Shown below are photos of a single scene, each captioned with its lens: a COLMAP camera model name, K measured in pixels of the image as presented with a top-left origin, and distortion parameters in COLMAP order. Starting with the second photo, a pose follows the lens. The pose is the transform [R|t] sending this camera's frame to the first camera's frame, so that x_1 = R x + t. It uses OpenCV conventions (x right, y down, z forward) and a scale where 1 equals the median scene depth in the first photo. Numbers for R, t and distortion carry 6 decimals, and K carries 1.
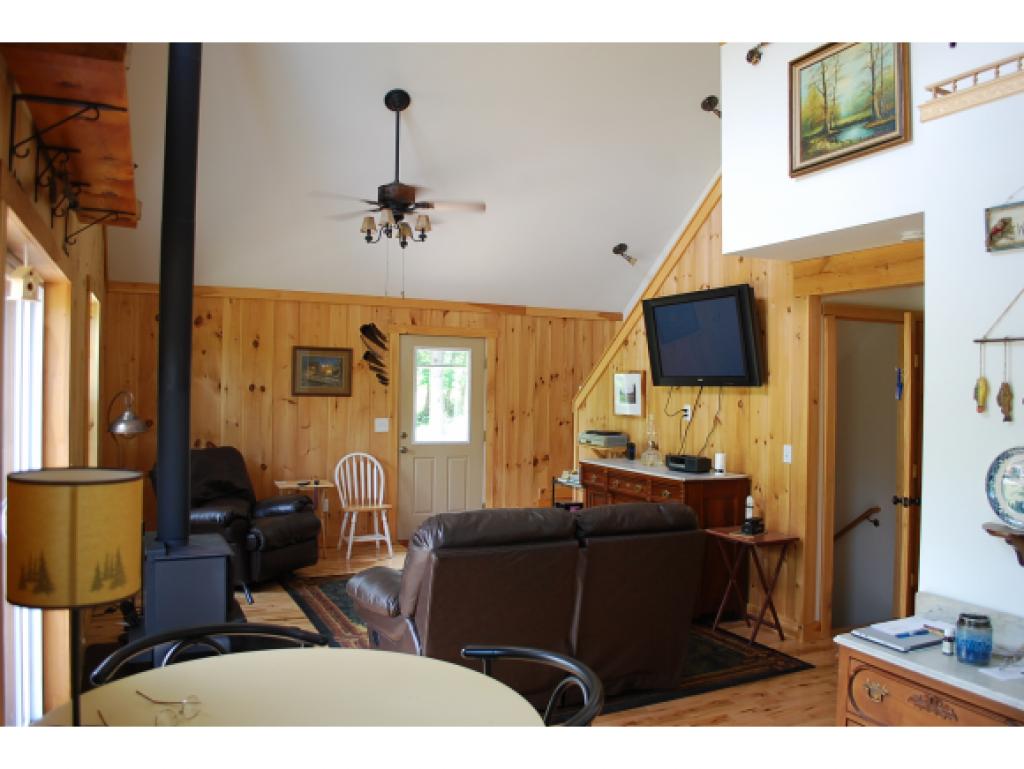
lens RADIAL K [[807.4, 0, 512.0], [0, 807.4, 384.5], [0, 0, 1]] dist [-0.069774, -0.006876]
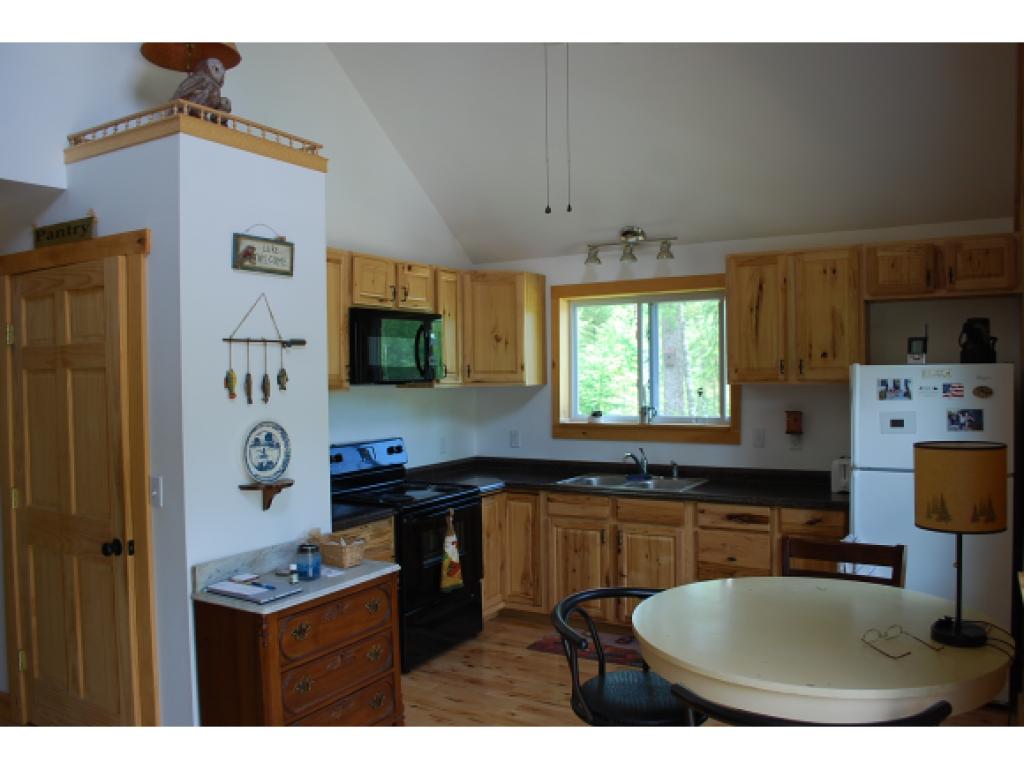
lens RADIAL K [[807.4, 0, 512.0], [0, 807.4, 384.5], [0, 0, 1]] dist [-0.069774, -0.006876]
pose [[-0.567417, -0.023401, 0.823098, -0.450230], [0.002780, 0.999536, 0.030334, -0.015042], [-0.823426, 0.019500, -0.567089, 0.893736]]
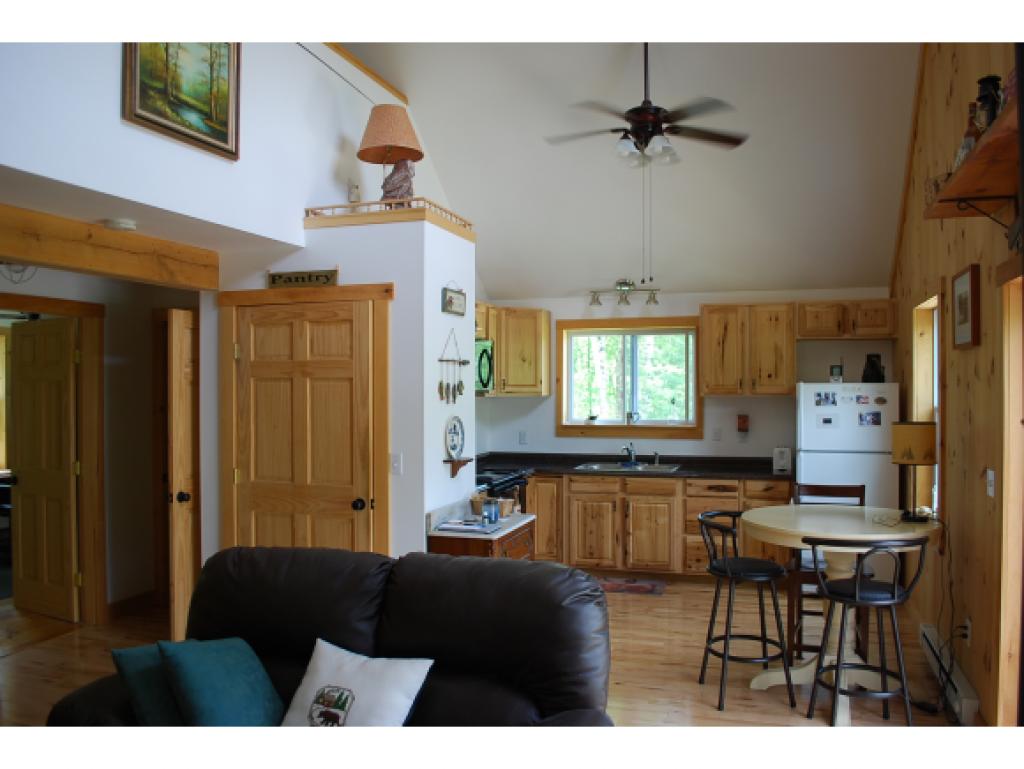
lens RADIAL K [[807.4, 0, 512.0], [0, 807.4, 384.5], [0, 0, 1]] dist [-0.069774, -0.006876]
pose [[-0.729141, -0.015226, 0.684194, -0.518401], [-0.012103, 0.999883, 0.009353, -0.012808], [-0.684257, -0.001461, -0.729240, 1.482783]]
